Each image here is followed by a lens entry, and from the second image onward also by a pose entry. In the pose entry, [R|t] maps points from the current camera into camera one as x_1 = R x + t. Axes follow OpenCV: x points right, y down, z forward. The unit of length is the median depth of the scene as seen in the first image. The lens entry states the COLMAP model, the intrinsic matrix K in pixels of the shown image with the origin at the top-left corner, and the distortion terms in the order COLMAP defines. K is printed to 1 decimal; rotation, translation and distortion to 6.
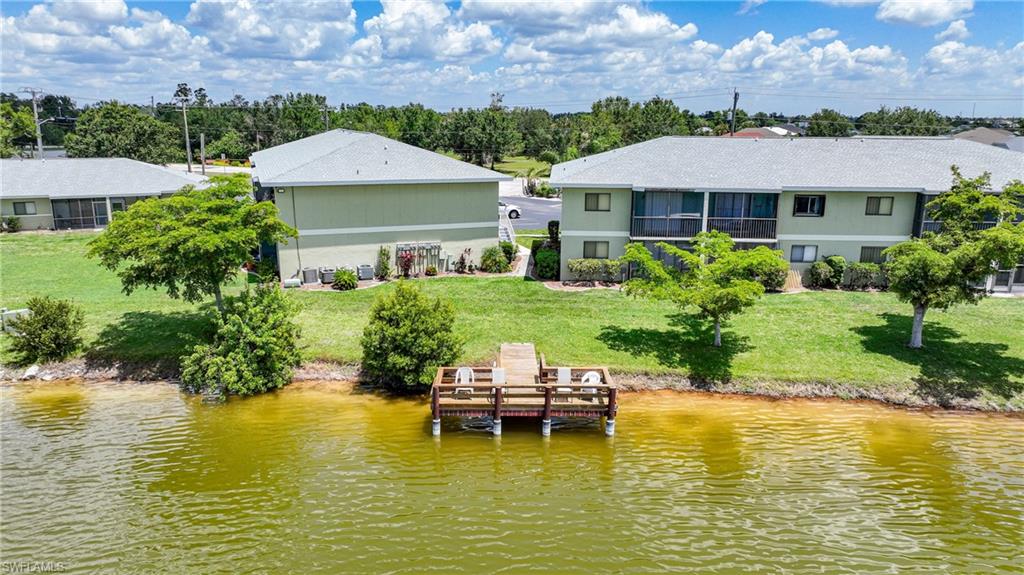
lens RADIAL K [[717.7, 0, 511.0], [0, 717.7, 290.2], [0, 0, 1]] dist [-0.006628, 0.022550]
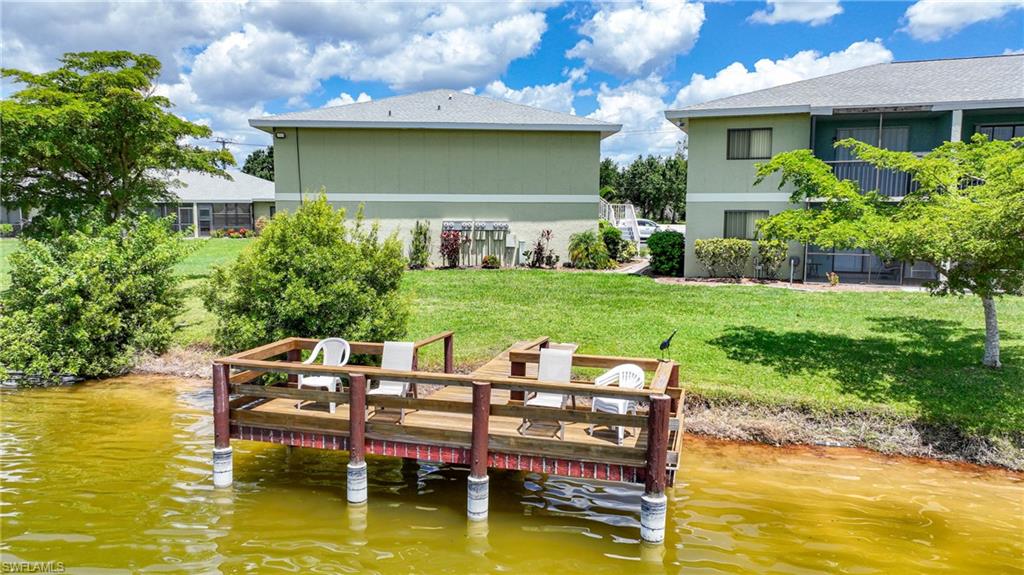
lens RADIAL K [[717.7, 0, 511.2], [0, 717.7, 287.5], [0, 0, 1]] dist [-0.006628, 0.022550]
pose [[0.959245, 0.029168, -0.281066, 0.100479], [-0.064101, 0.991189, -0.115908, 0.076244], [0.275209, 0.129201, 0.952663, 0.386774]]
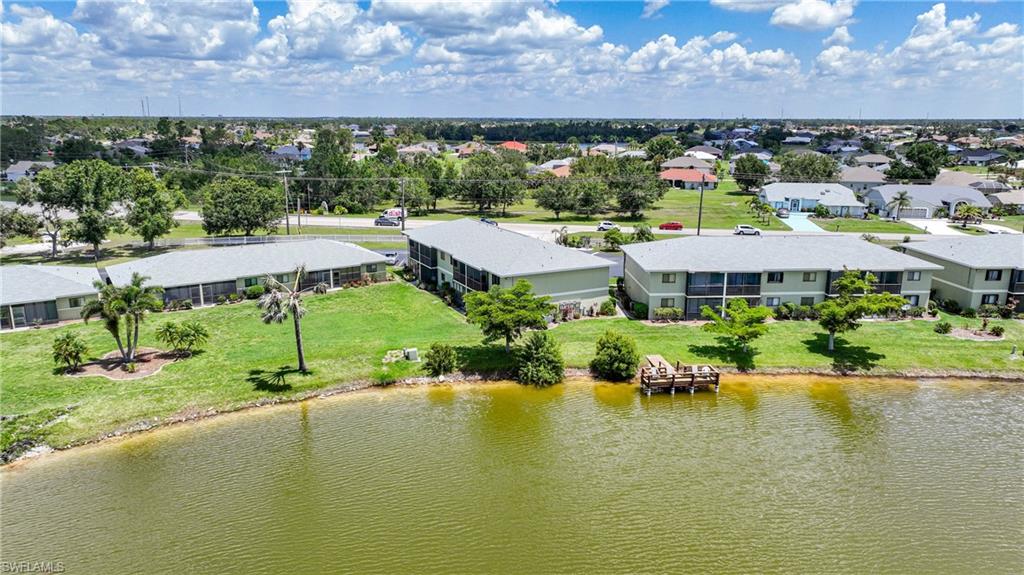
lens RADIAL K [[717.7, 0, 501.2], [0, 717.7, 285.9], [0, 0, 1]] dist [-0.006628, 0.022550]
pose [[0.994302, -0.033053, 0.101349, -0.508515], [0.033497, 0.999435, -0.002685, -0.110330], [-0.101203, 0.006064, 0.994847, -0.840943]]
